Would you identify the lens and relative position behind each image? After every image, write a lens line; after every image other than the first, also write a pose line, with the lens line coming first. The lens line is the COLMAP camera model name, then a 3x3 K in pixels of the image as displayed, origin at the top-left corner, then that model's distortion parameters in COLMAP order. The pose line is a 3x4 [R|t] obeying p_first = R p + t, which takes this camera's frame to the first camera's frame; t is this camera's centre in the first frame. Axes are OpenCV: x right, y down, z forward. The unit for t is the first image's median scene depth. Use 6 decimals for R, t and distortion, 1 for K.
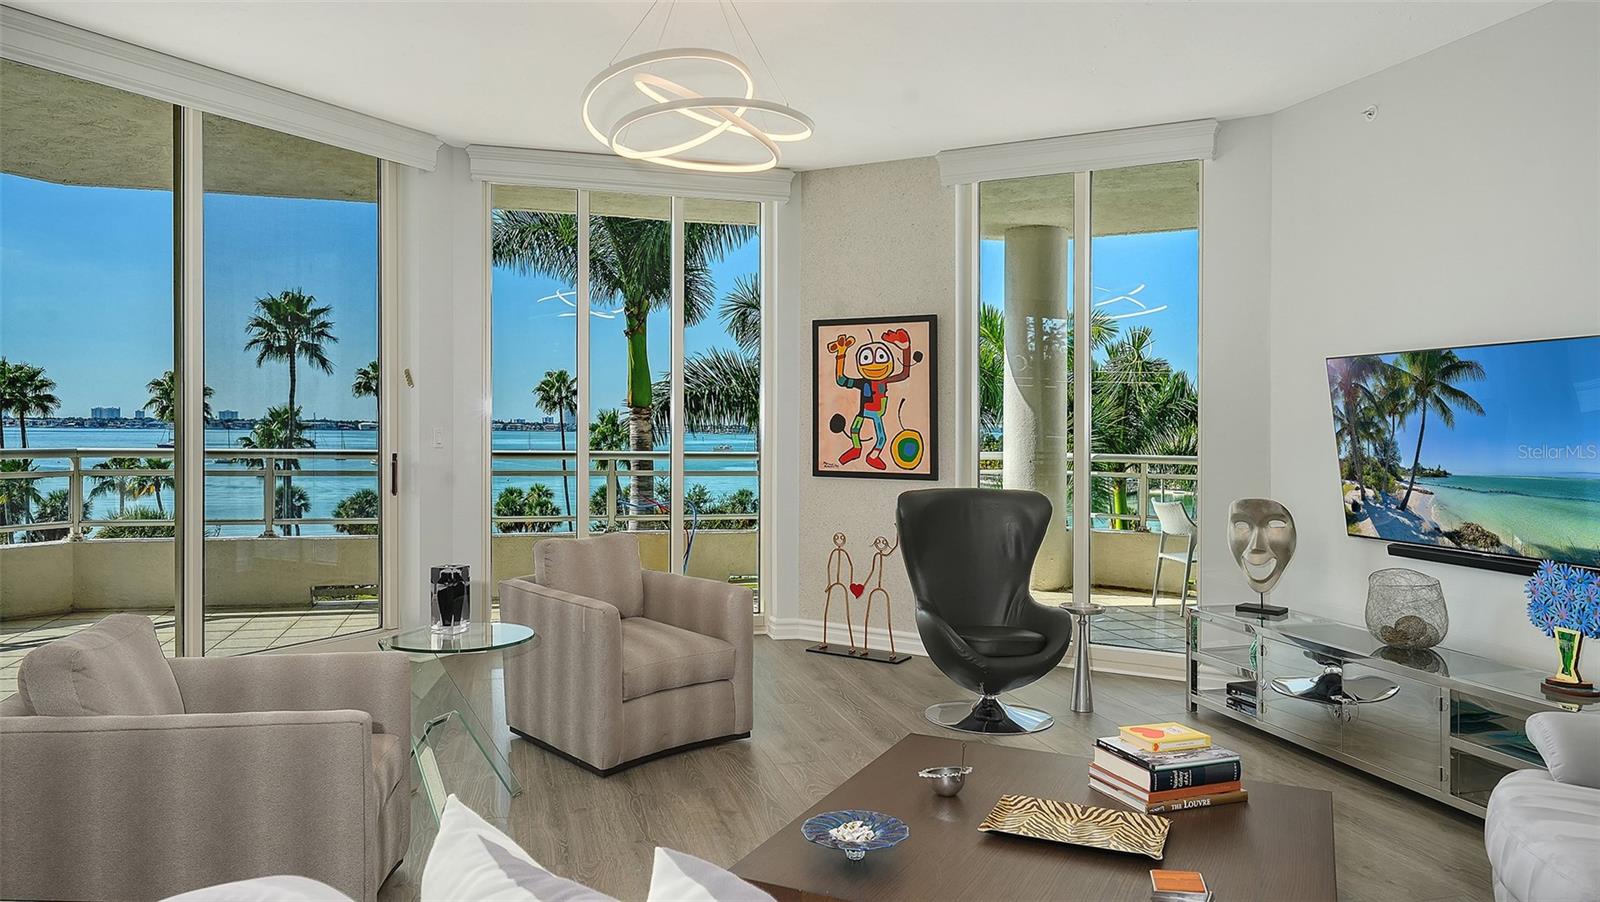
lens RADIAL K [[1074.6, 0, 834.0], [0, 1074.6, 398.6], [0, 0, 1]] dist [0.000979, -0.005770]
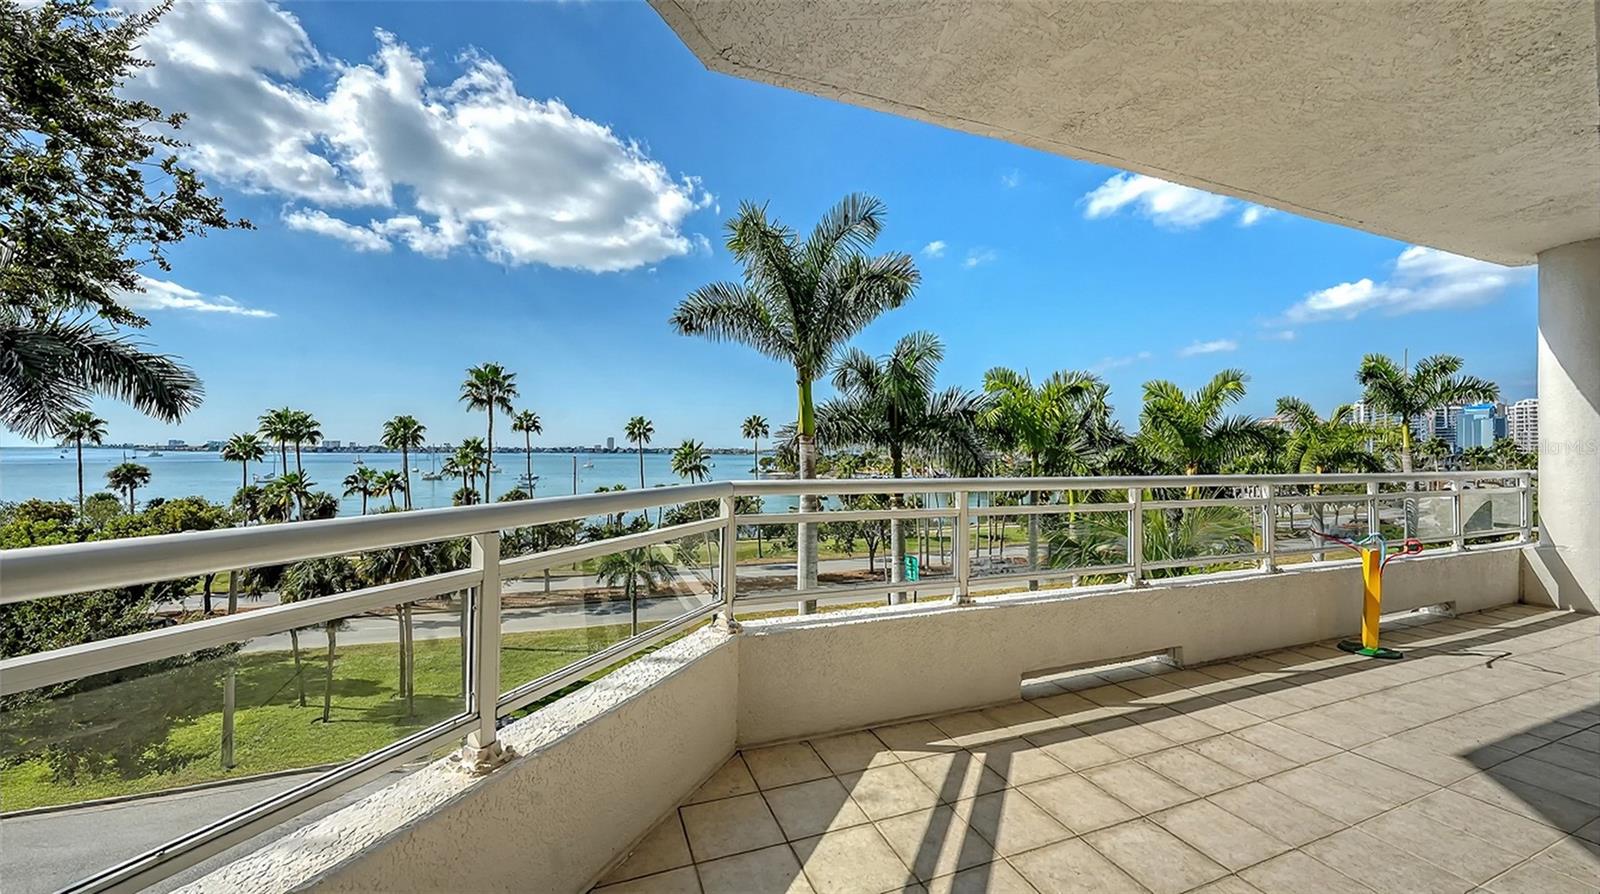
lens RADIAL K [[599.9, 0, 815.7], [0, 599.9, 437.8], [0, 0, 1]] dist [0.017123, 0.000062]
pose [[0.997447, -0.003547, 0.071324, -1.181637], [0.003081, 0.999973, 0.006643, 0.037506], [-0.071345, -0.006406, 0.997431, 1.166998]]
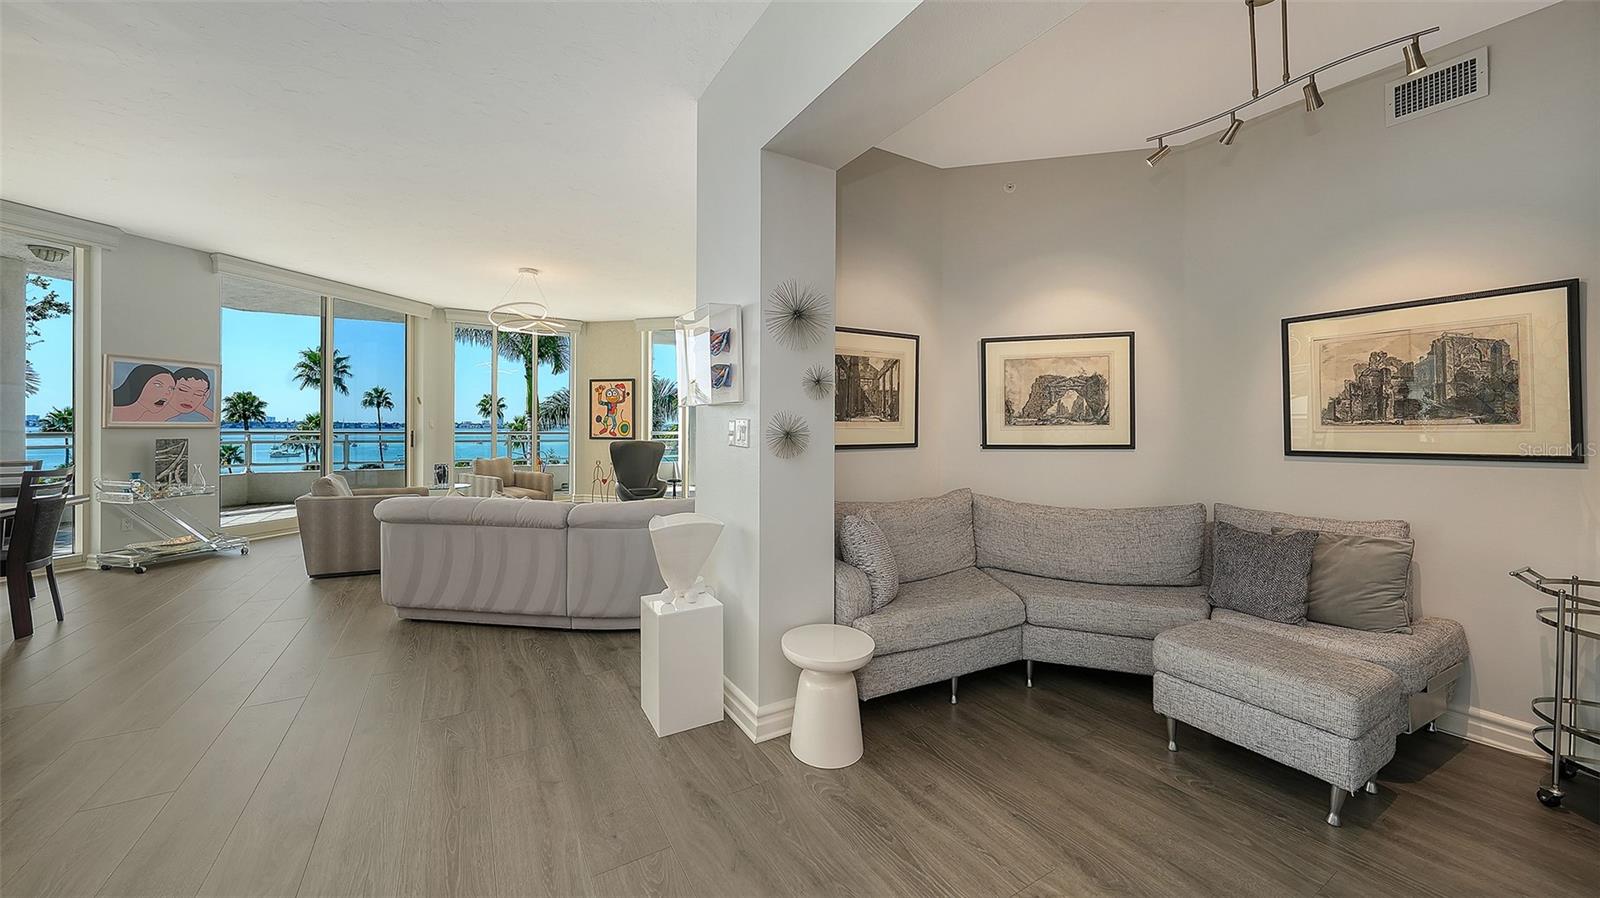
lens RADIAL K [[560.8, 0, 774.3], [0, 560.8, 414.6], [0, 0, 1]] dist [-0.001047, -0.000558]
pose [[0.976873, 0.000663, 0.213820, 0.128752], [-0.002419, 0.999965, 0.007952, 0.000839], [-0.213808, -0.008285, 0.976841, -0.430241]]
